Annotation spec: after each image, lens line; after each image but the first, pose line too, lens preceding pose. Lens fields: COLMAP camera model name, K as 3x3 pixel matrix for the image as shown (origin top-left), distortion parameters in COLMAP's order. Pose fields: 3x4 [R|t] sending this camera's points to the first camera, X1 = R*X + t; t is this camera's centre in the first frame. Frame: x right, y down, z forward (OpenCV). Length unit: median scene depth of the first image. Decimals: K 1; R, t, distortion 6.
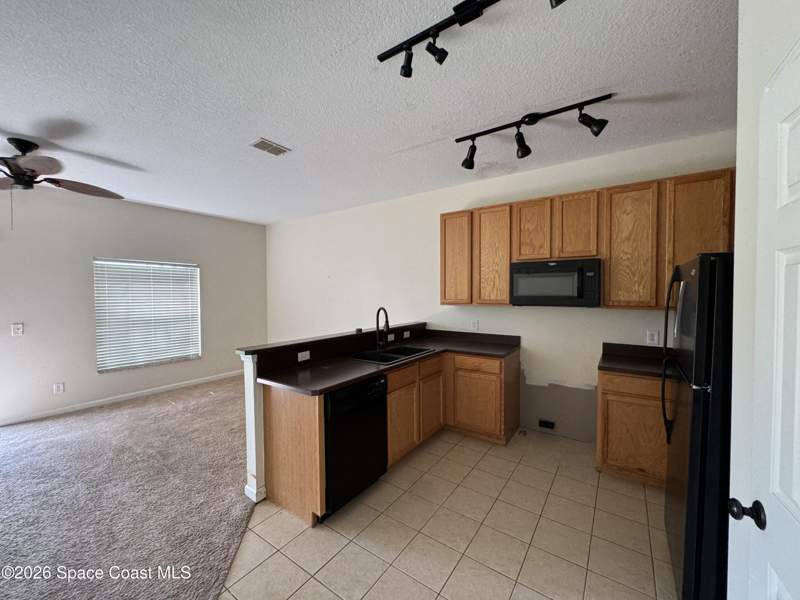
lens RADIAL K [[320.9, 0, 400.0], [0, 320.9, 298.7], [0, 0, 1]] dist [-0.002807, -0.000153]
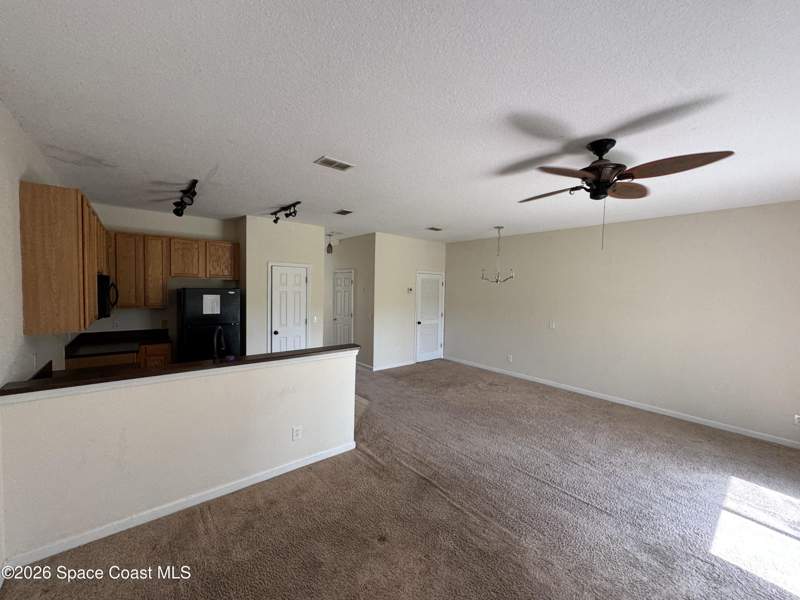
lens RADIAL K [[320.9, 0, 400.0], [0, 320.9, 298.7], [0, 0, 1]] dist [-0.002807, -0.000153]
pose [[-0.966142, -0.025619, 0.256736, -0.864360], [-0.008786, 0.997748, 0.066498, -0.133162], [-0.257861, 0.061991, -0.964191, 1.931355]]
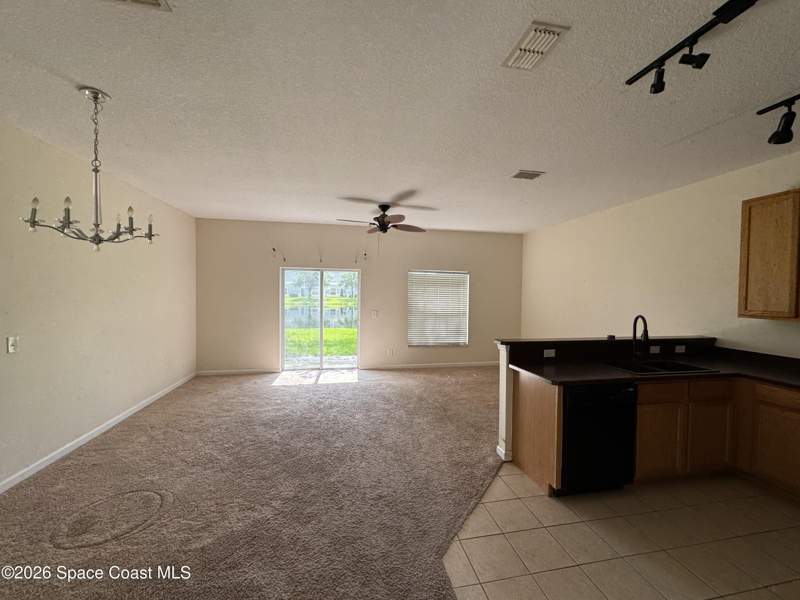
lens RADIAL K [[320.9, 0, 400.0], [0, 320.9, 298.7], [0, 0, 1]] dist [-0.002807, -0.000153]
pose [[0.723811, 0.030642, -0.689318, 0.091059], [-0.033379, 0.999399, 0.009377, -0.007390], [0.689191, 0.016222, 0.724398, -0.184289]]
